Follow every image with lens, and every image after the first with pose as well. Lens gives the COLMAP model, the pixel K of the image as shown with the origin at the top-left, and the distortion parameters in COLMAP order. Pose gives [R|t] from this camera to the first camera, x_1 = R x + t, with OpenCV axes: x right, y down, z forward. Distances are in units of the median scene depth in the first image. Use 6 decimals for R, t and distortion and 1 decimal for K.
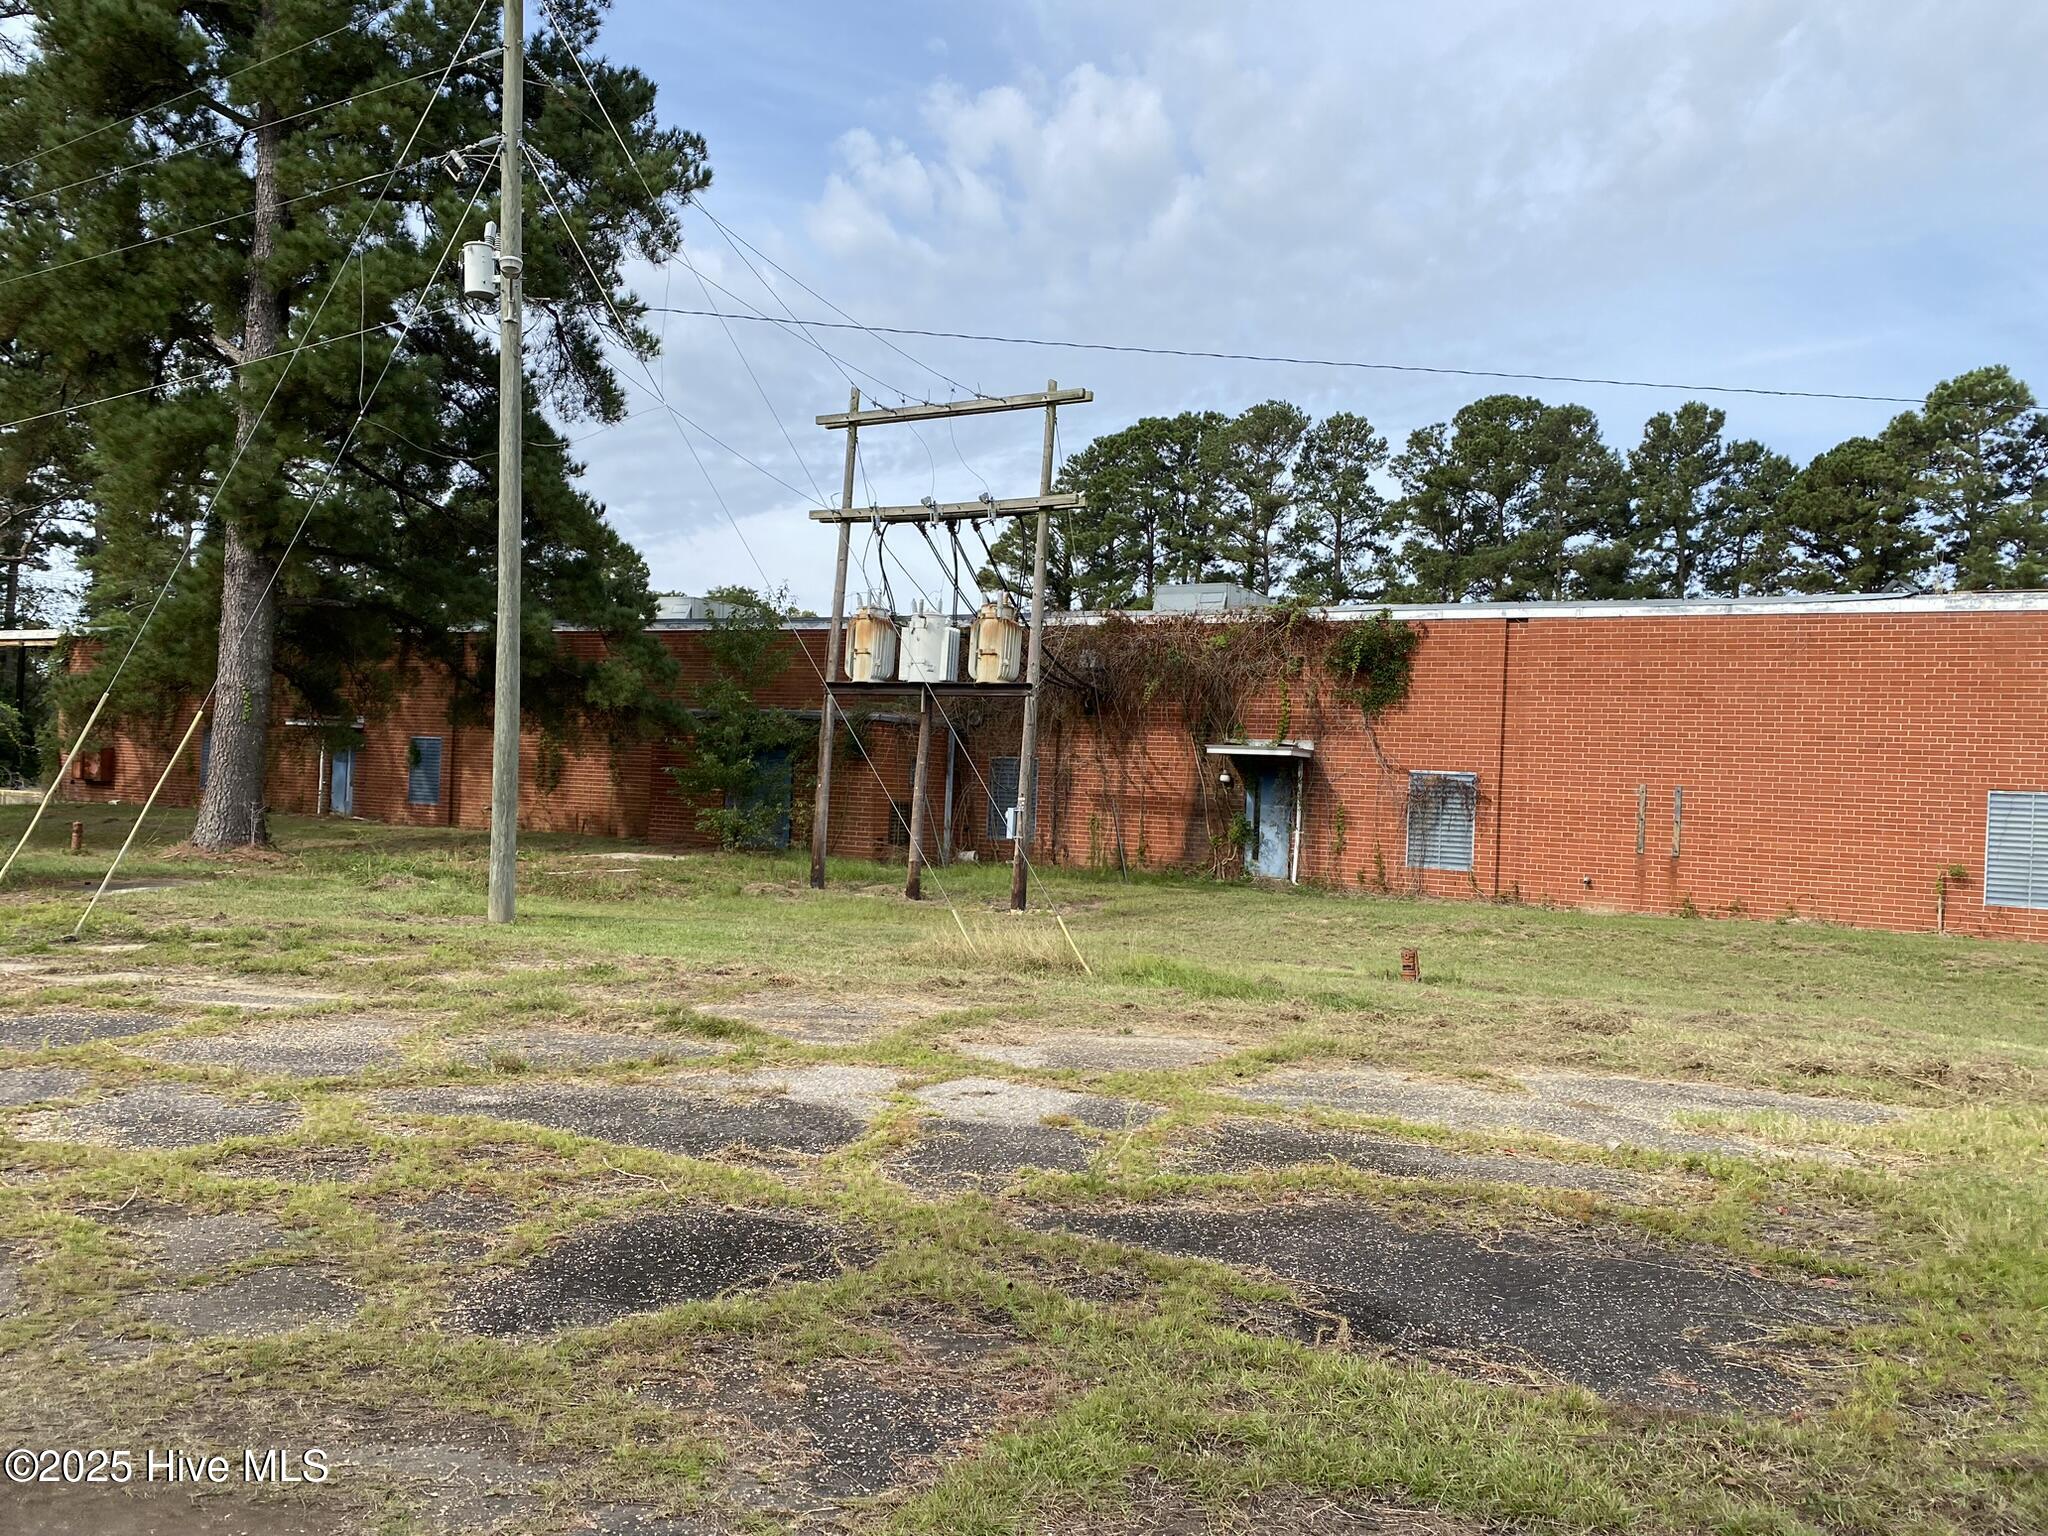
lens RADIAL K [[1520.1, 0, 993.9], [0, 1520.1, 769.9], [0, 0, 1]] dist [0.070590, -0.072683]
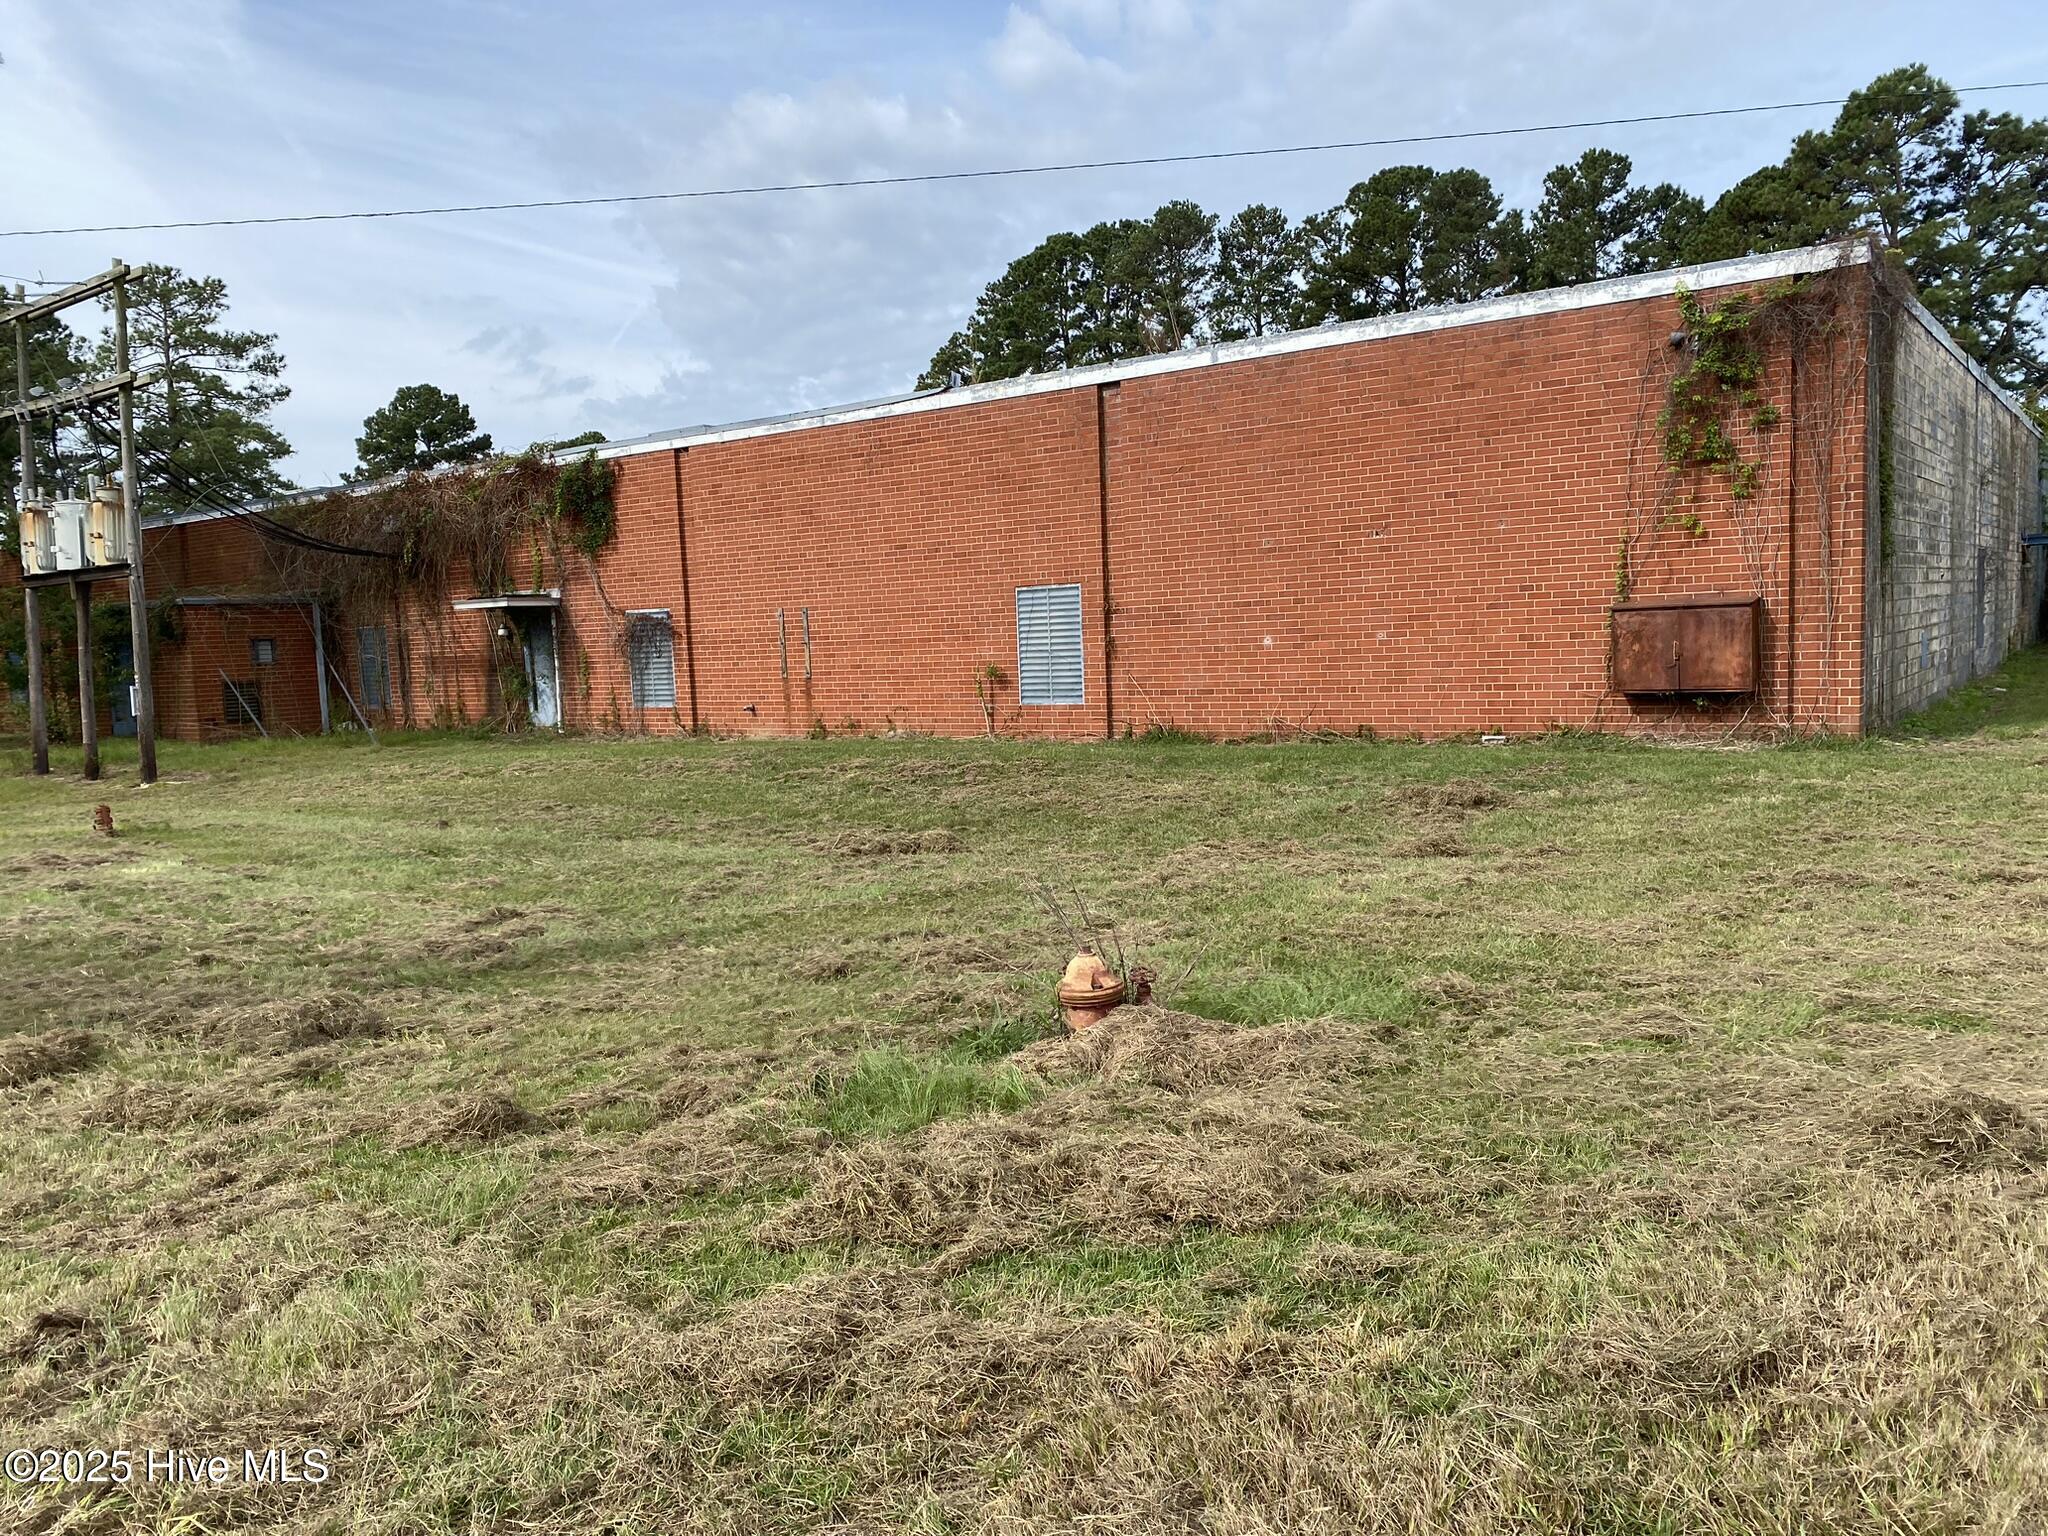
lens RADIAL K [[1520.1, 0, 993.9], [0, 1520.1, 769.9], [0, 0, 1]] dist [0.070590, -0.072683]
pose [[0.988823, -0.075972, -0.128287, 0.572676], [0.088612, 0.991441, 0.095879, 0.026305], [0.119905, -0.106176, 0.987091, 0.027406]]
